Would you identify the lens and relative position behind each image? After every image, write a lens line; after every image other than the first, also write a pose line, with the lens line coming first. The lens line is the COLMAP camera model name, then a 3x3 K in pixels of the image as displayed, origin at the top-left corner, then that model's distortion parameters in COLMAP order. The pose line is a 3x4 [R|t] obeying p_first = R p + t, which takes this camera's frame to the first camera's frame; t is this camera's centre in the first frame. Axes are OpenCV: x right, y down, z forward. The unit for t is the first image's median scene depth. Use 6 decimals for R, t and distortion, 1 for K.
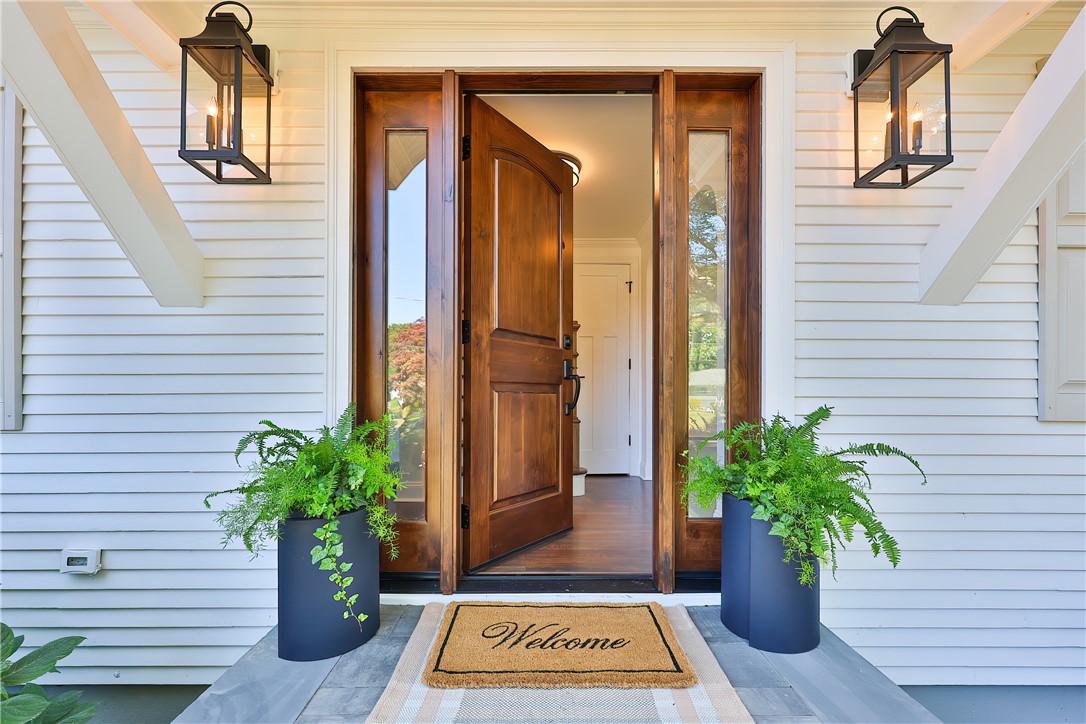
lens RADIAL K [[499.1, 0, 523.0], [0, 499.1, 404.0], [0, 0, 1]] dist [0.000484, -0.013489]
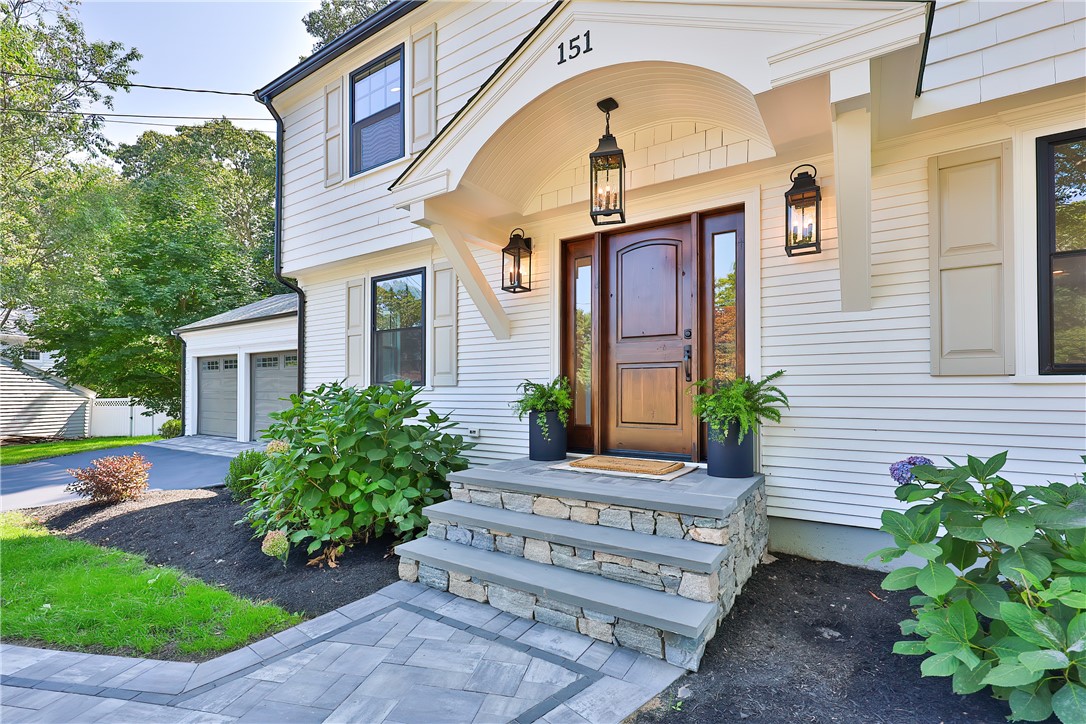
lens RADIAL K [[495.6, 0, 509.2], [0, 495.6, 386.7], [0, 0, 1]] dist [0.000088, 0.000063]
pose [[0.819819, -0.008218, -0.572564, 0.938390], [0.000771, 0.999912, -0.013248, 0.100929], [0.572623, 0.010420, 0.819753, -1.268428]]
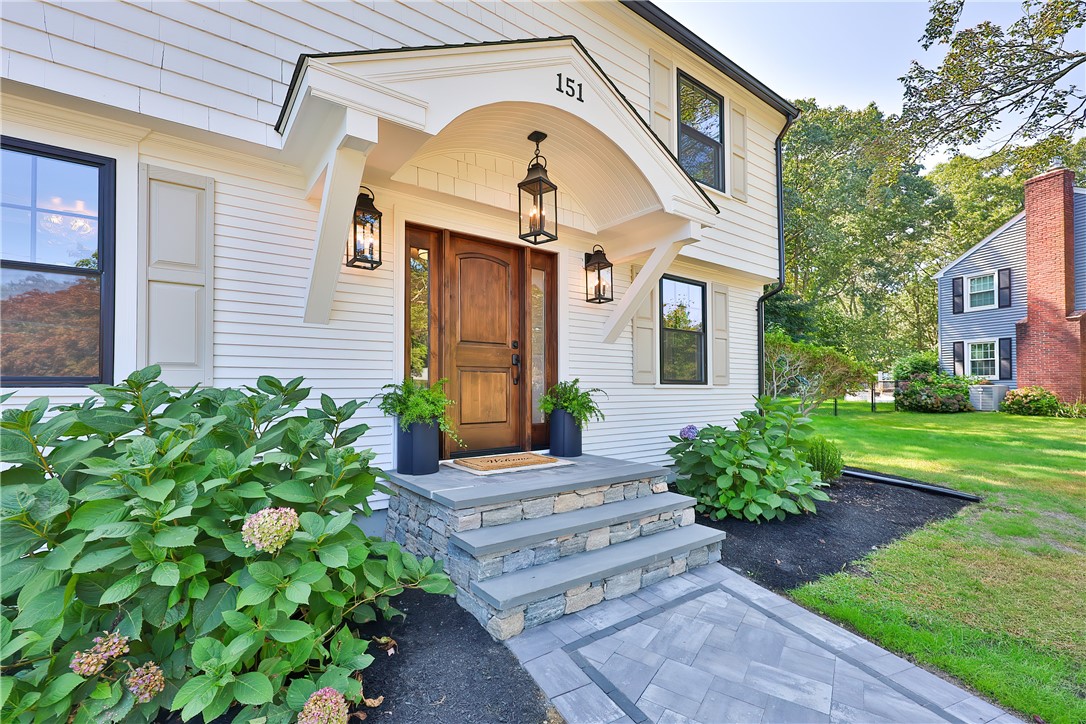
lens RADIAL K [[492.7, 0, 564.7], [0, 492.7, 382.8], [0, 0, 1]] dist [0.000563, -0.000048]
pose [[0.782024, 0.001143, 0.623248, -1.264007], [0.007144, 0.999916, -0.010798, 0.067305], [-0.623208, 0.012896, 0.781950, -1.204577]]
